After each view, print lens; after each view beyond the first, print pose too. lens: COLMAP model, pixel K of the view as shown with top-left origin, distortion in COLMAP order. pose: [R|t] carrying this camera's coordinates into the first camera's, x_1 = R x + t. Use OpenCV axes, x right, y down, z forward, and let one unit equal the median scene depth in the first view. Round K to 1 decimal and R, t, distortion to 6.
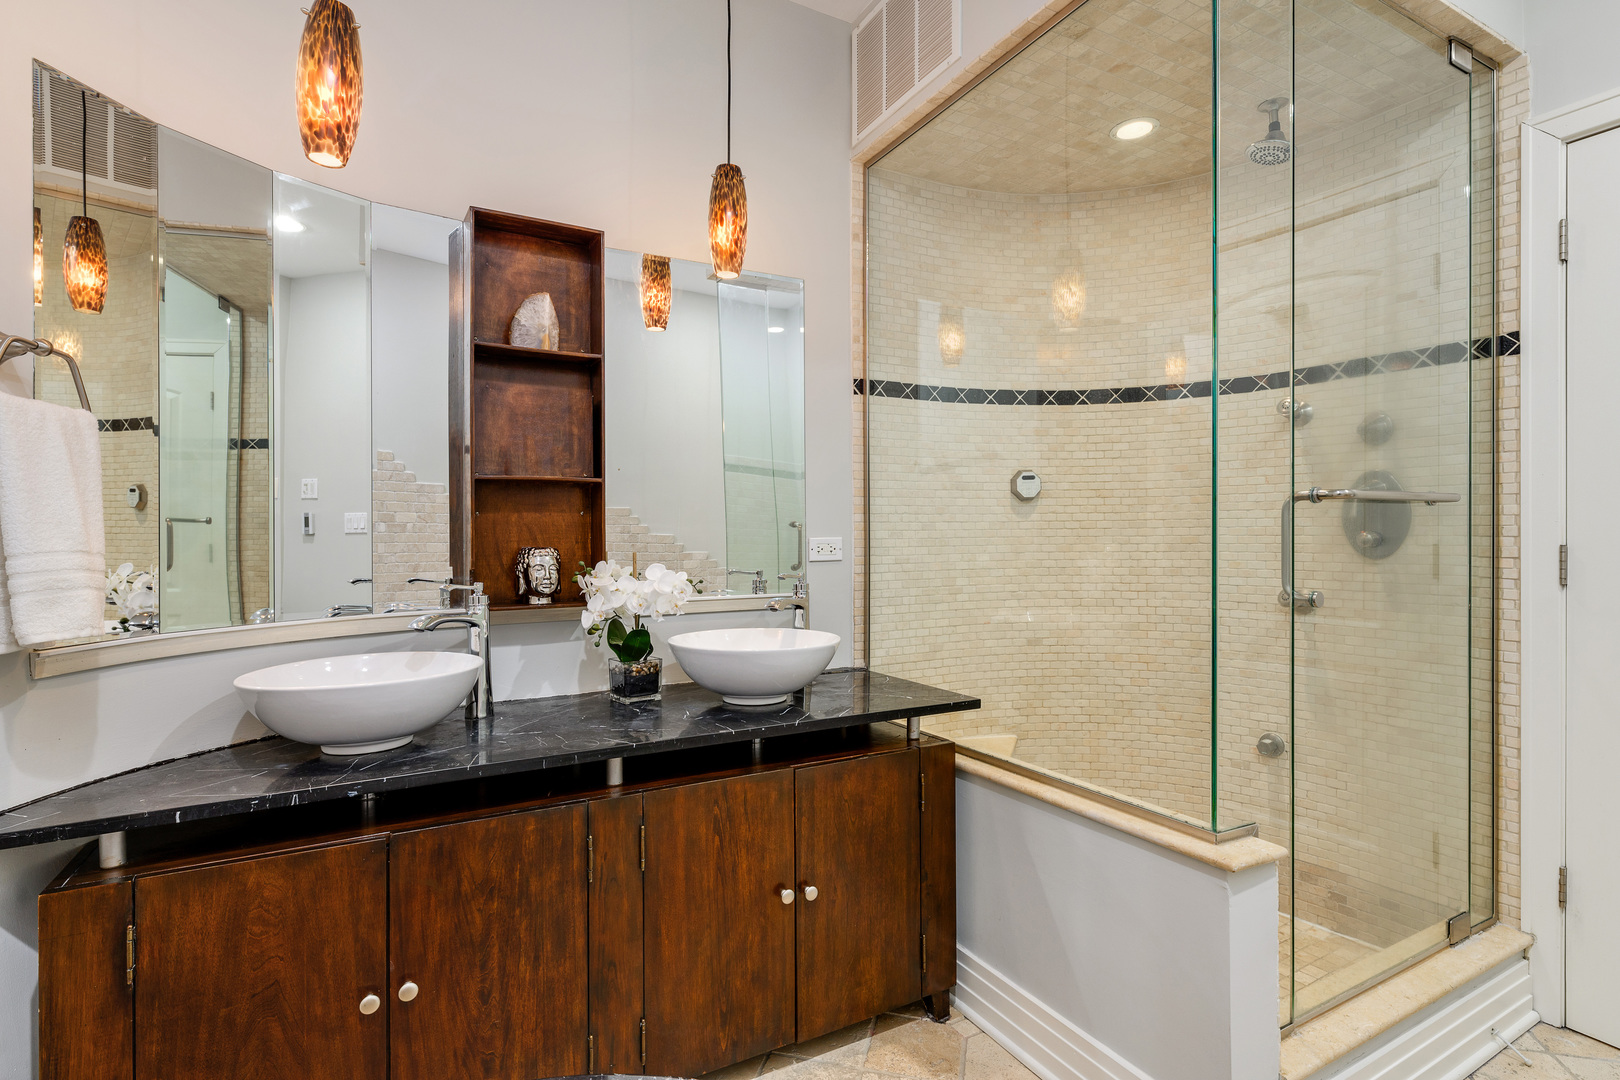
lens RADIAL K [[791.1, 0, 810.2], [0, 791.1, 538.5], [0, 0, 1]] dist [-0.000730, -0.000053]
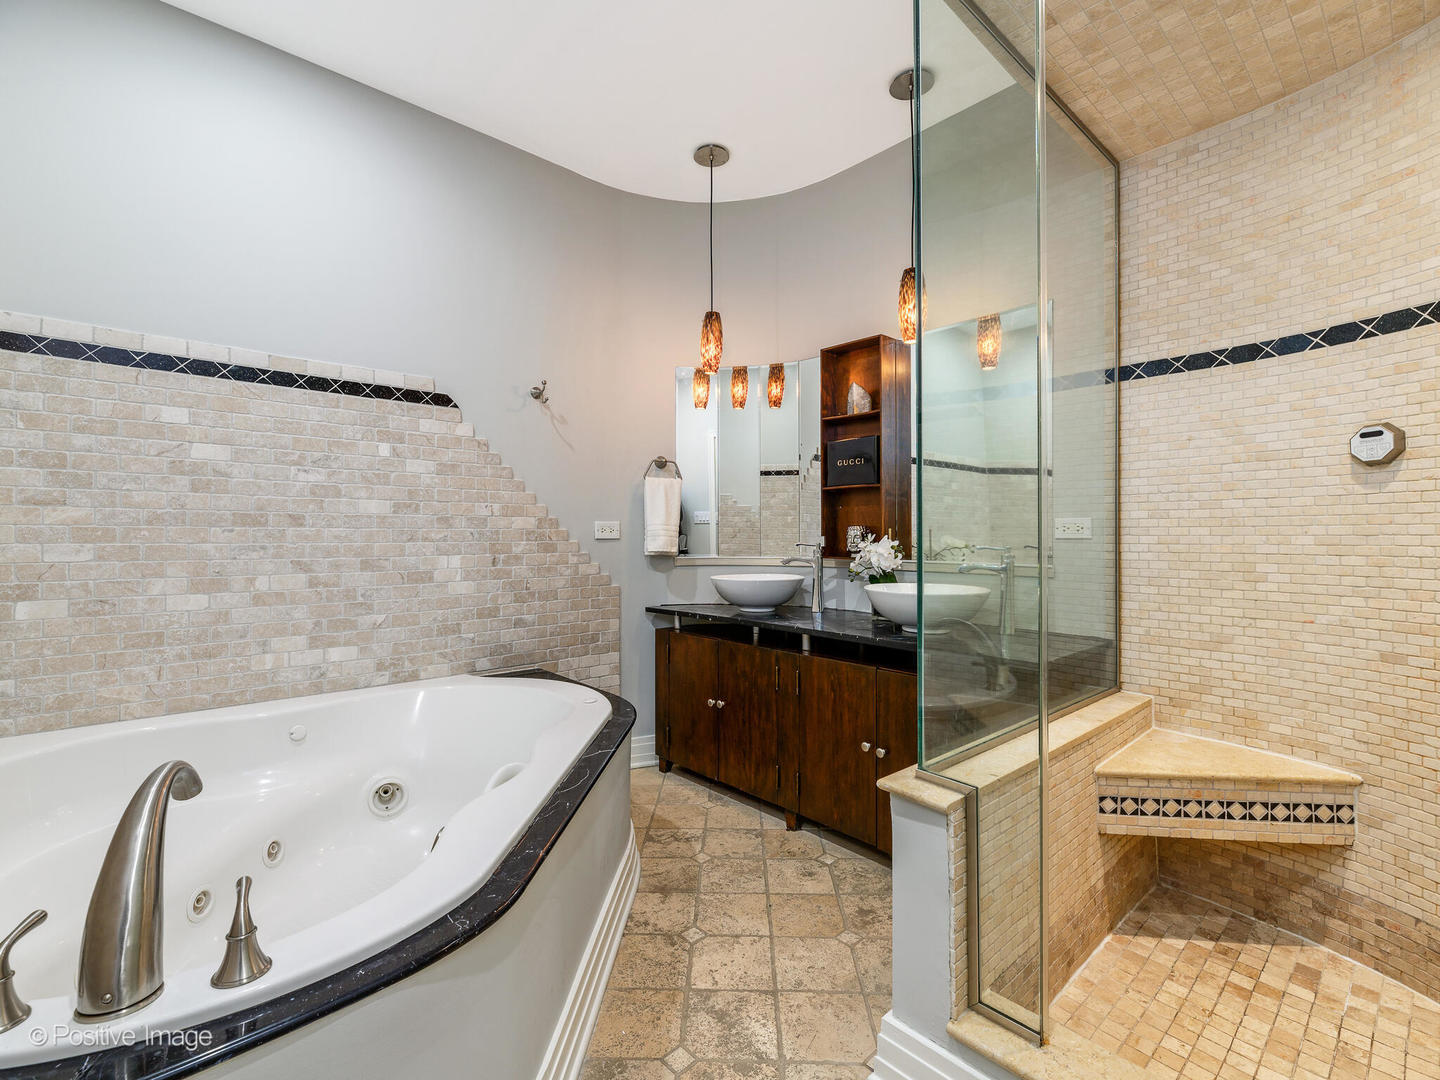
lens RADIAL K [[638.0, 0, 719.7], [0, 638.0, 532.3], [0, 0, 1]] dist [-0.011973, -0.000652]
pose [[0.236823, 0.008027, -0.971520, 0.767579], [-0.002519, 0.999968, 0.007648, 0.013143], [0.971550, 0.000636, 0.236836, 0.287576]]
